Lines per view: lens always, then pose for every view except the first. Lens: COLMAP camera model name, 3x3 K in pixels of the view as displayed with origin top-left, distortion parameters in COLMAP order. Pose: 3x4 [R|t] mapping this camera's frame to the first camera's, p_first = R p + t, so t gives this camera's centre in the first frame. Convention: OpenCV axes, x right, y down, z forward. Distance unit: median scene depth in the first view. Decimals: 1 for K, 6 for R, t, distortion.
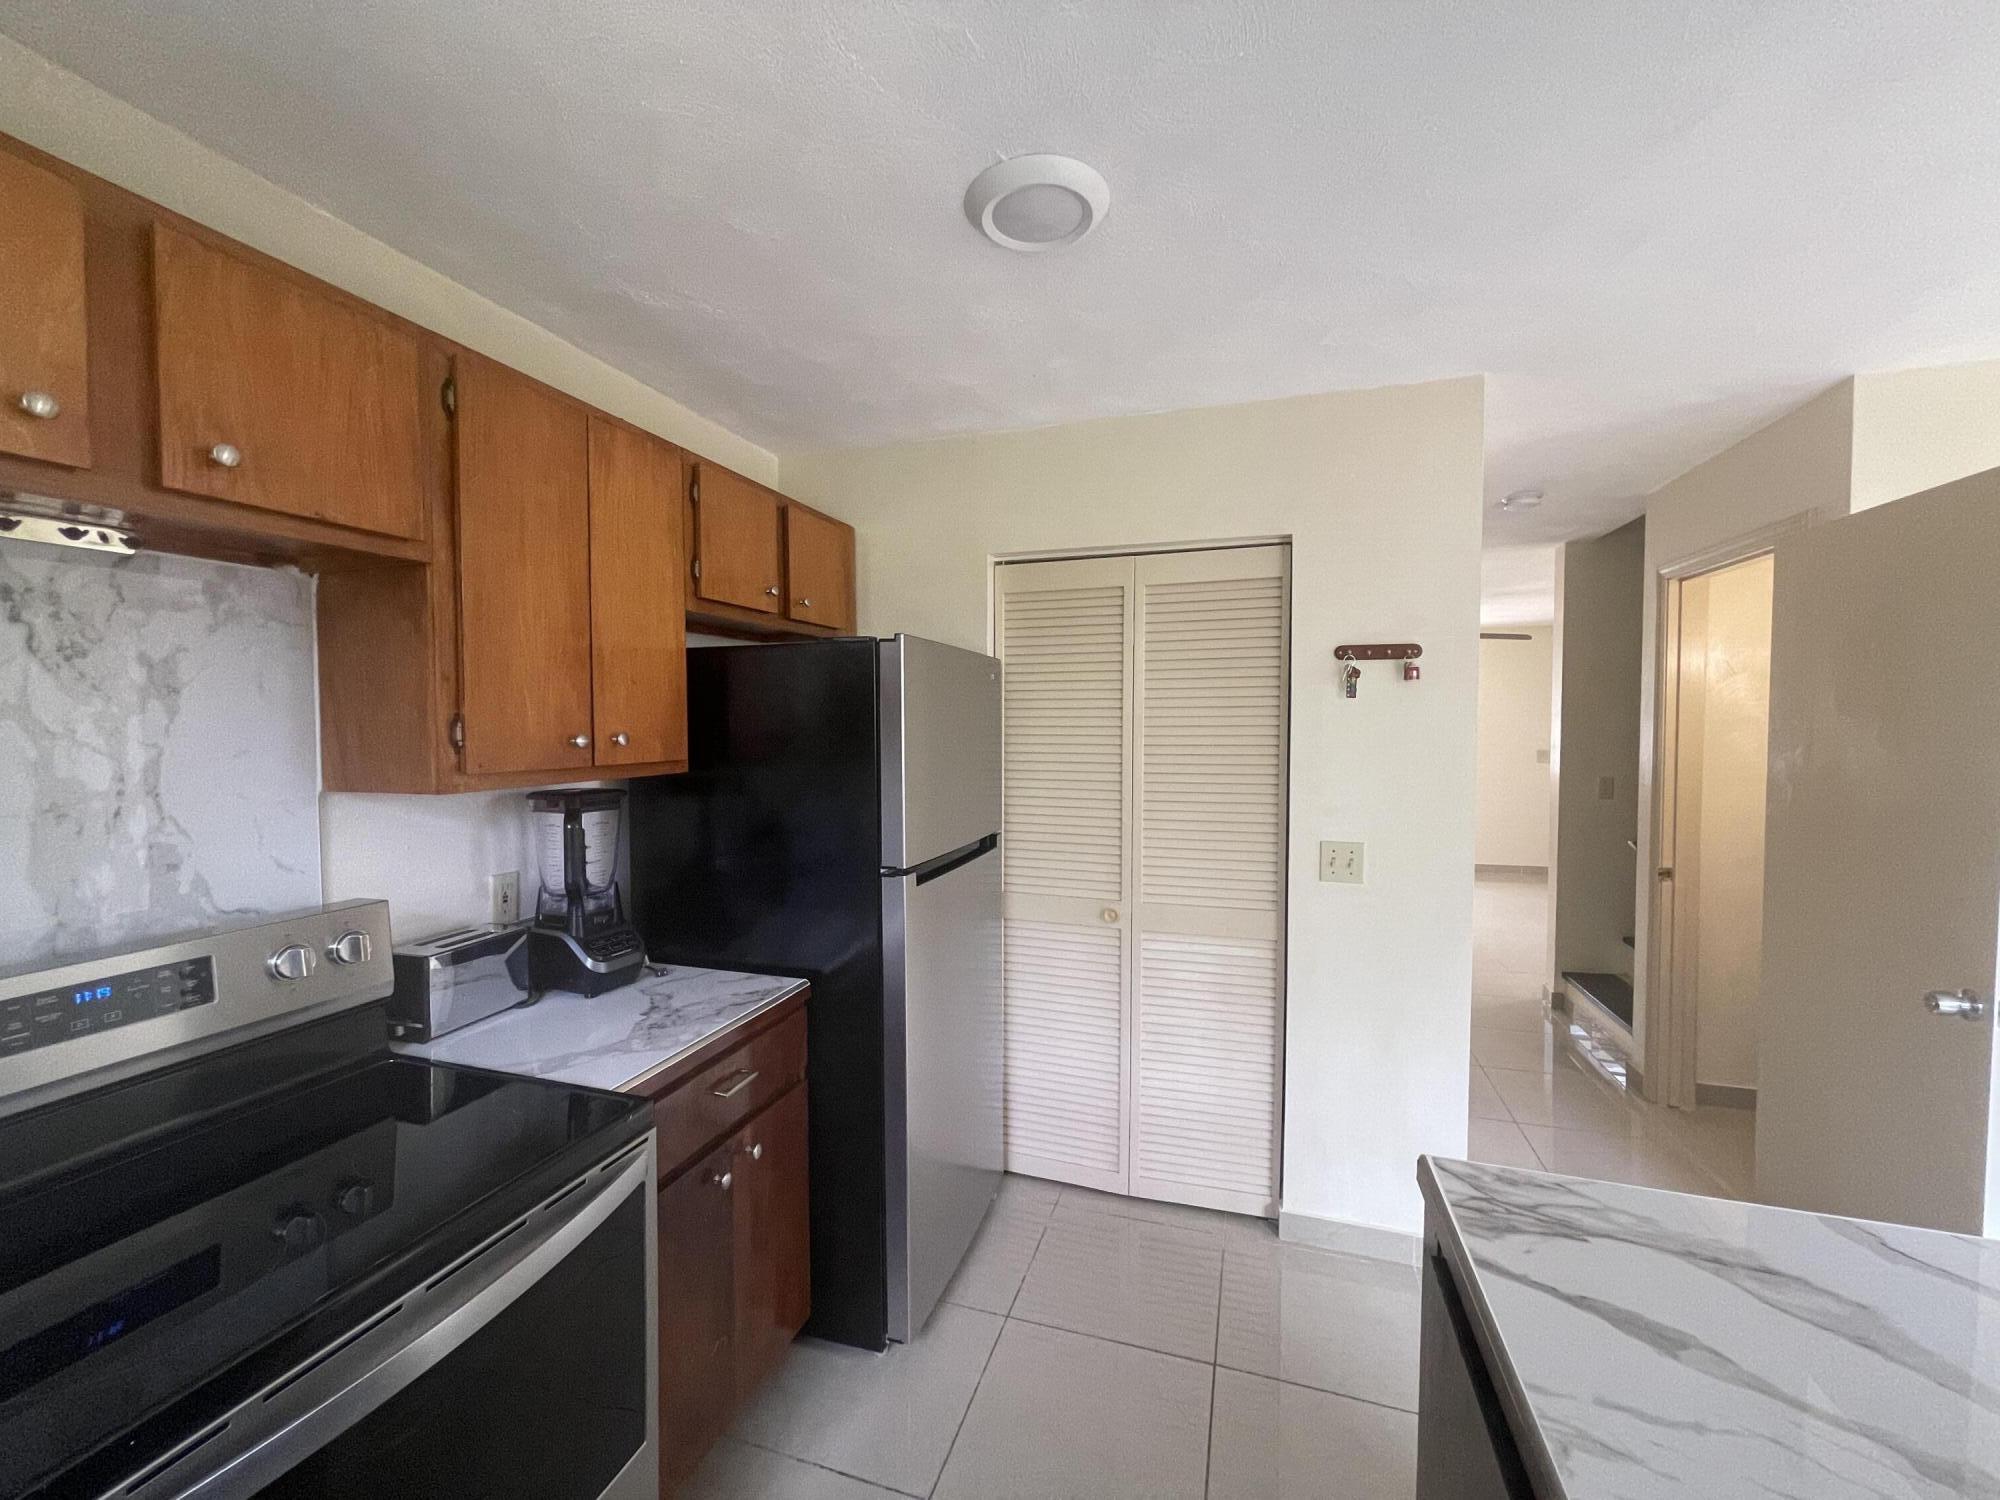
lens RADIAL K [[801.1, 0, 1000.0], [0, 801.1, 750.0], [0, 0, 1]] dist [0.000124, -0.000070]
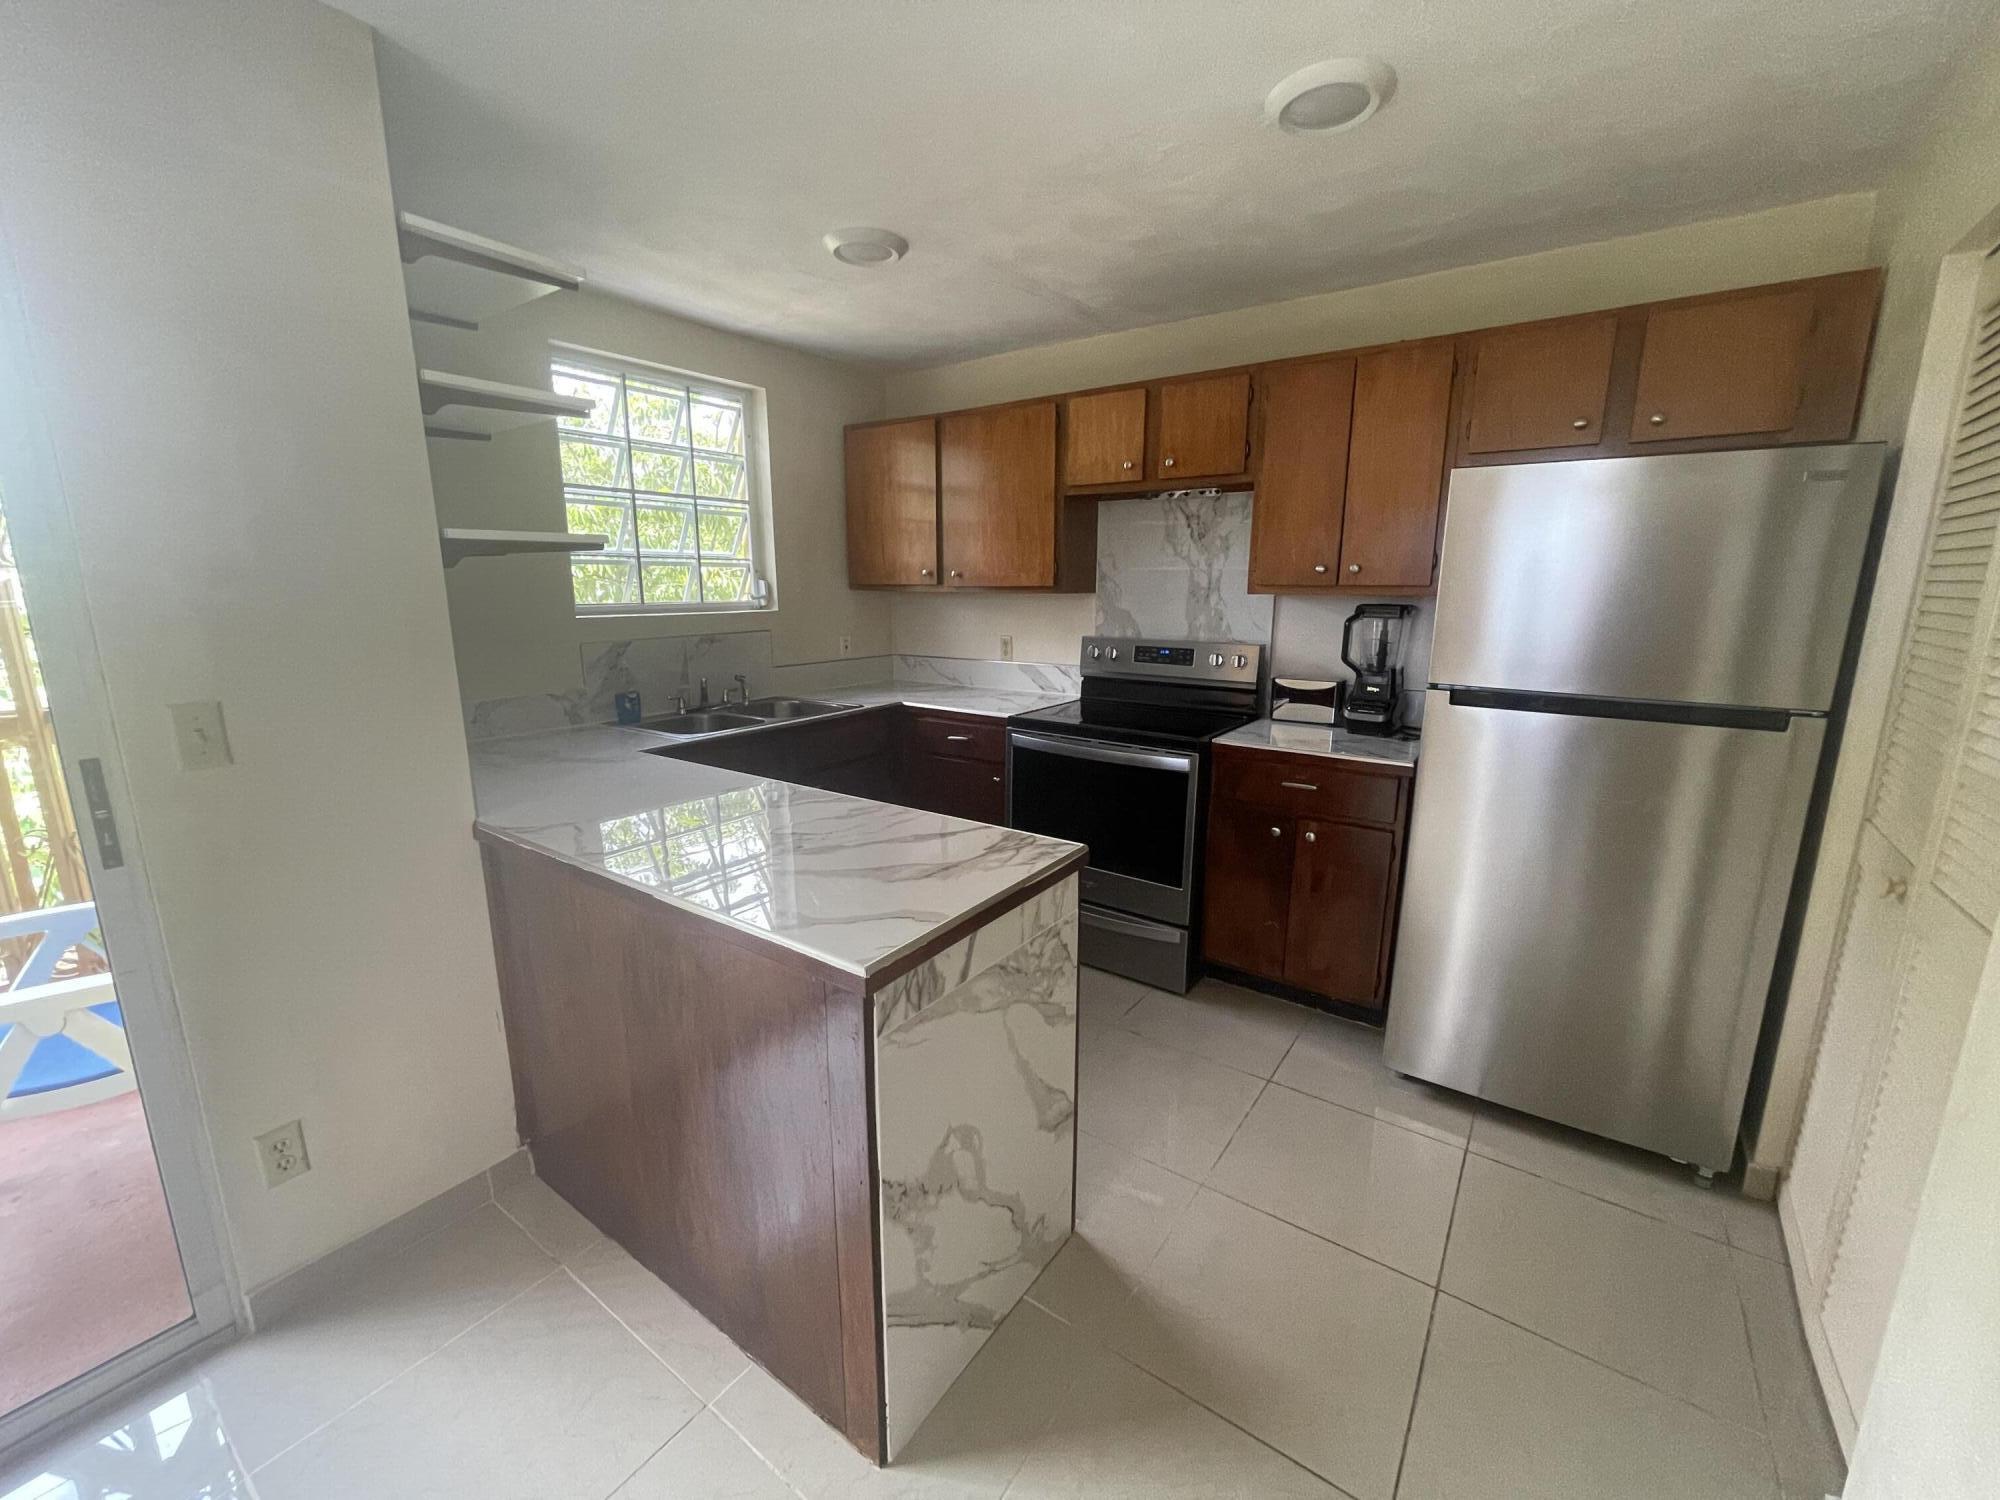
lens RADIAL K [[806.8, 0, 1005.5], [0, 806.8, 750.4], [0, 0, 1]] dist [-0.001583, -0.000145]
pose [[-0.298188, 0.196020, -0.934163, 1.670860], [-0.035279, 0.975754, 0.216008, 0.022204], [0.953855, 0.097367, -0.284043, 1.104126]]
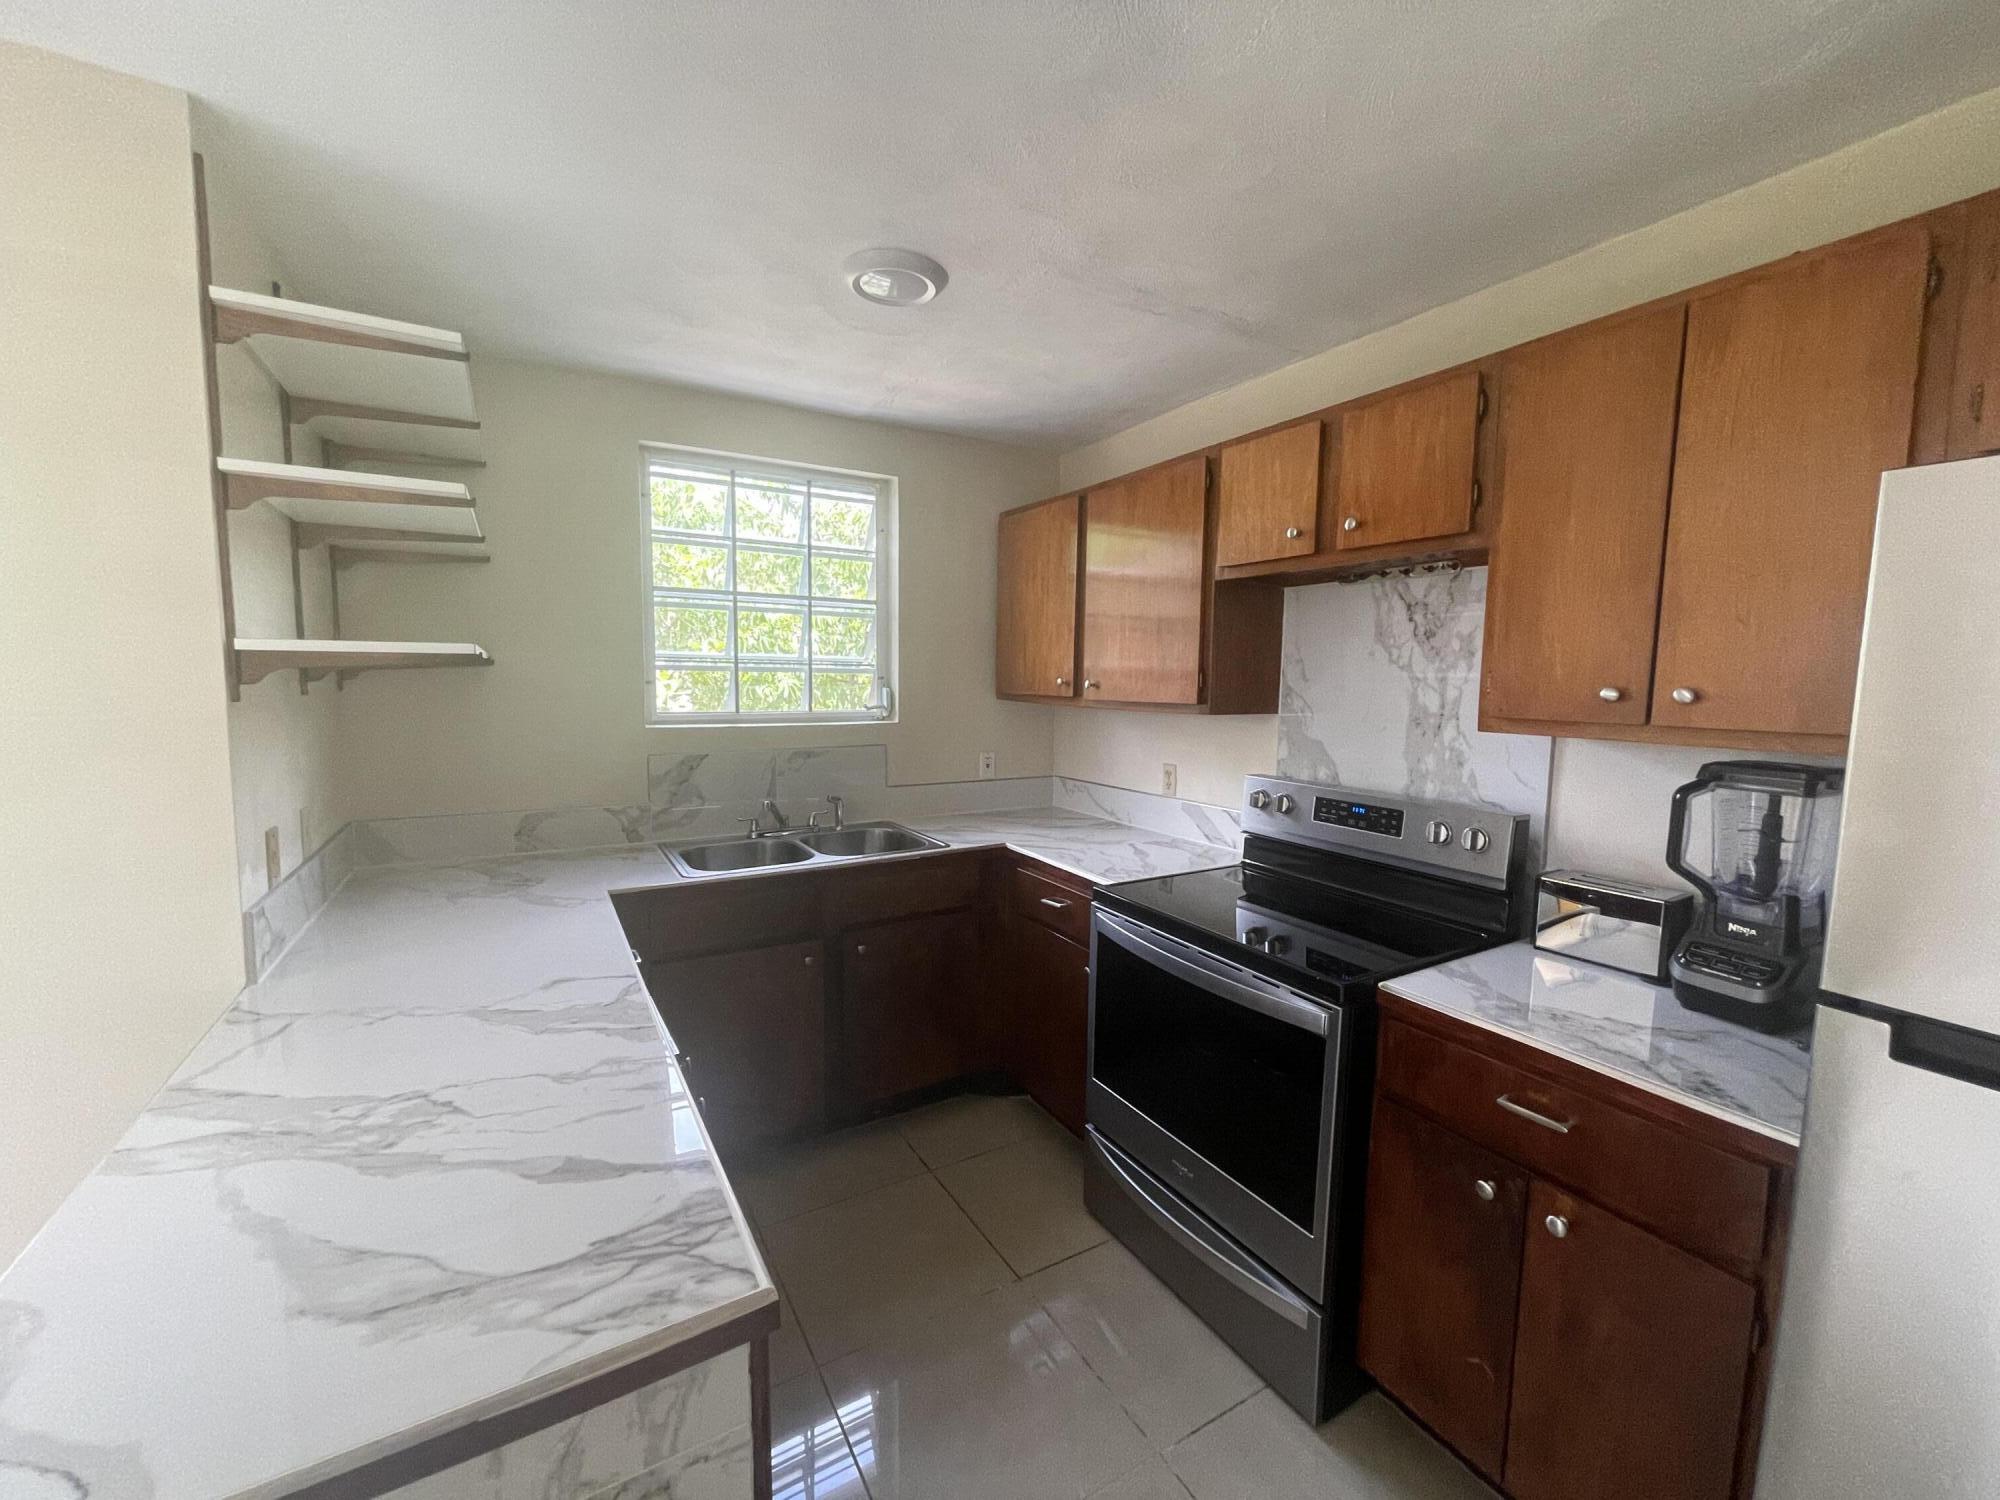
lens RADIAL K [[806.8, 0, 1005.5], [0, 806.8, 750.4], [0, 0, 1]] dist [-0.001583, -0.000145]
pose [[-0.662427, 0.062228, -0.746537, 0.771550], [-0.039589, 0.992243, 0.117838, -0.035467], [0.748080, 0.107613, -0.654825, 1.358796]]
